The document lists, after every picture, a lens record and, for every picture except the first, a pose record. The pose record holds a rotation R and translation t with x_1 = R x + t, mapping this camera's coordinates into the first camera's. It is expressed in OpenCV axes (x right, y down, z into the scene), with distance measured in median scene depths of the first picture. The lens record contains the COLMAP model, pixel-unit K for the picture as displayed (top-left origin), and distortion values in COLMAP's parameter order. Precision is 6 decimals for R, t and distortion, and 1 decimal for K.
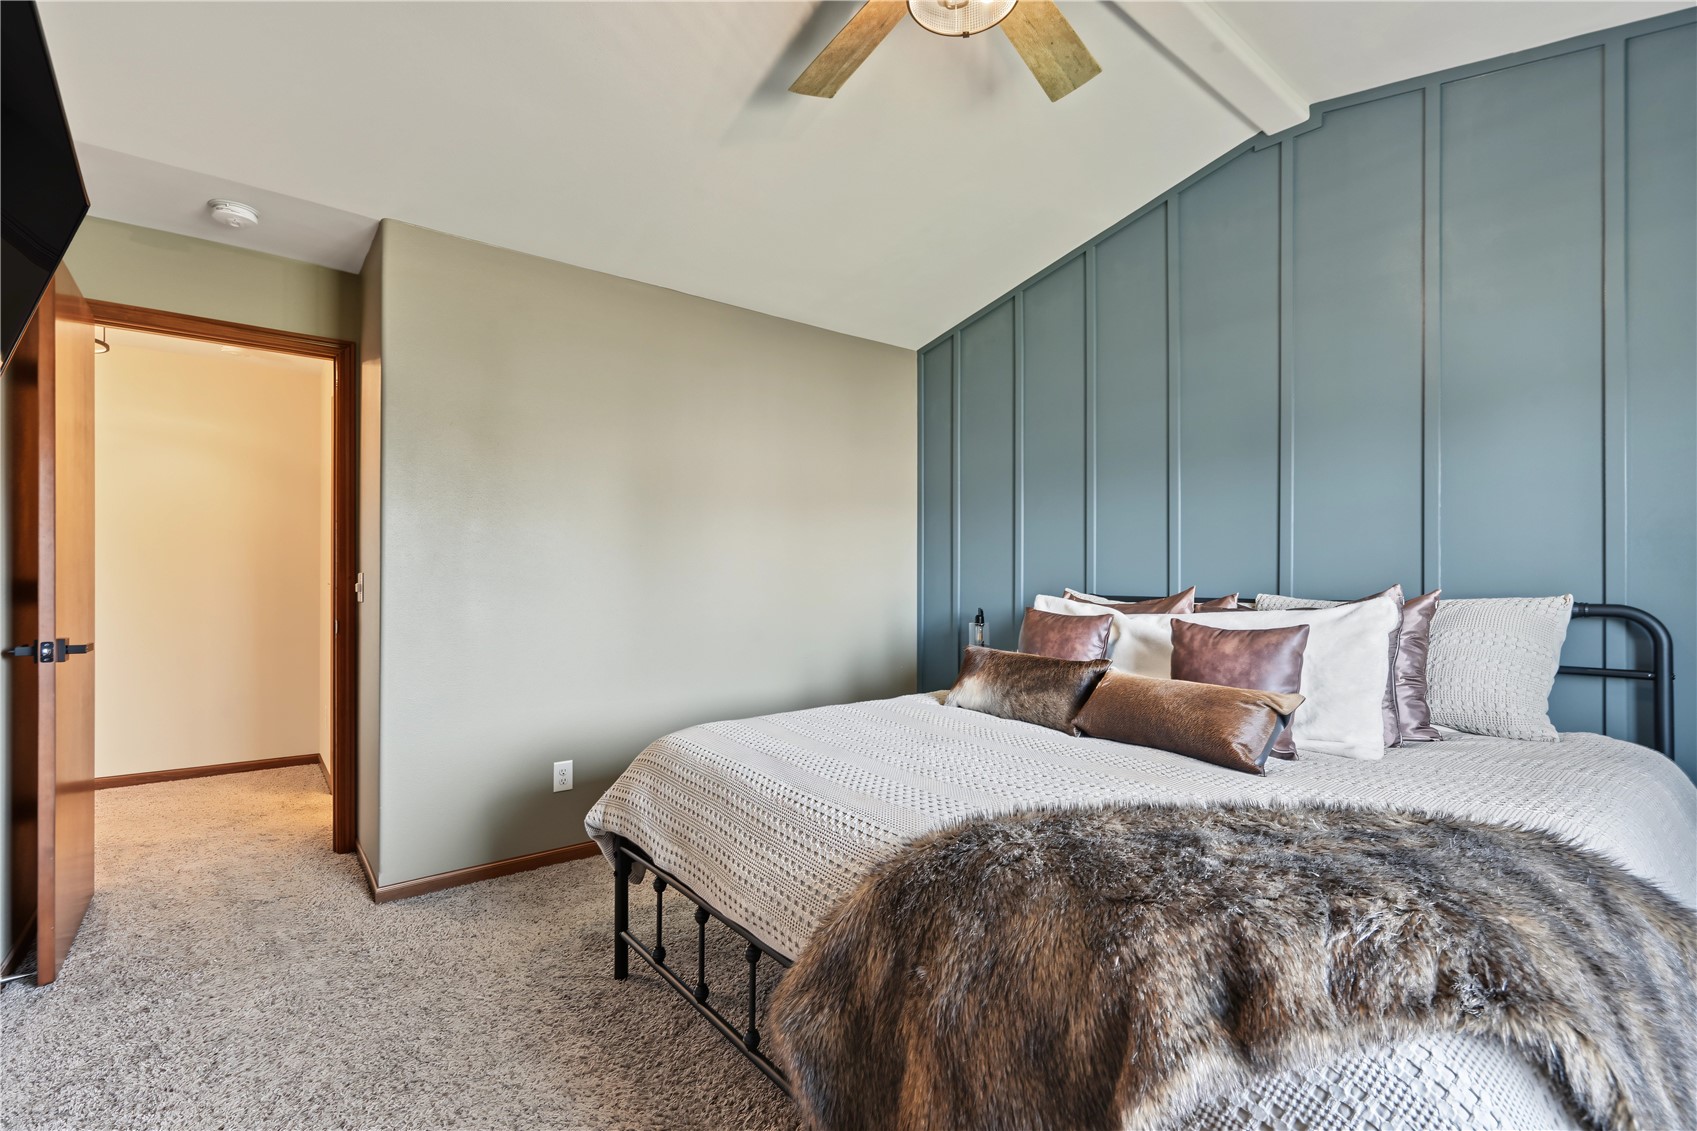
lens RADIAL K [[777.0, 0, 843.8], [0, 777.0, 569.2], [0, 0, 1]] dist [-0.002782, -0.000072]
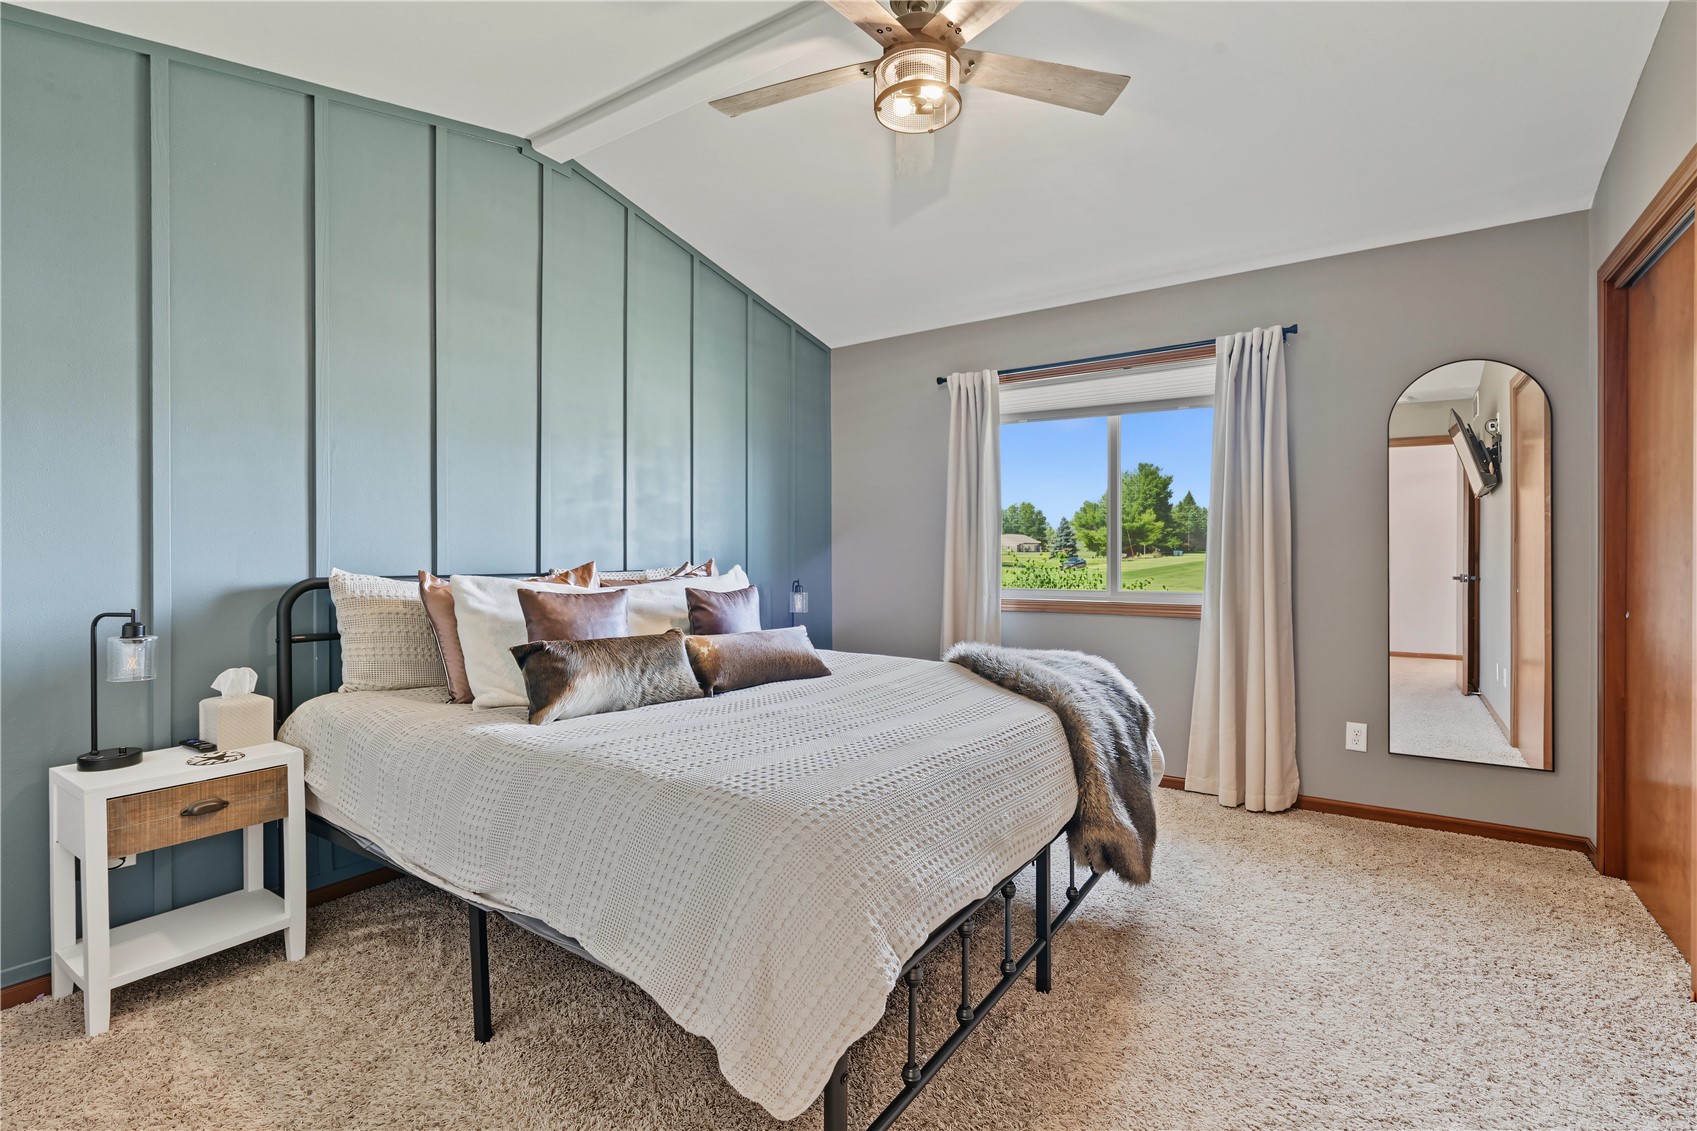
lens RADIAL K [[777.0, 0, 843.8], [0, 777.0, 569.2], [0, 0, 1]] dist [-0.002782, -0.000072]
pose [[-0.297626, -0.004974, 0.954670, -0.706499], [0.002952, 0.999977, 0.006130, 0.030216], [-0.954678, 0.004643, -0.297604, 1.046781]]
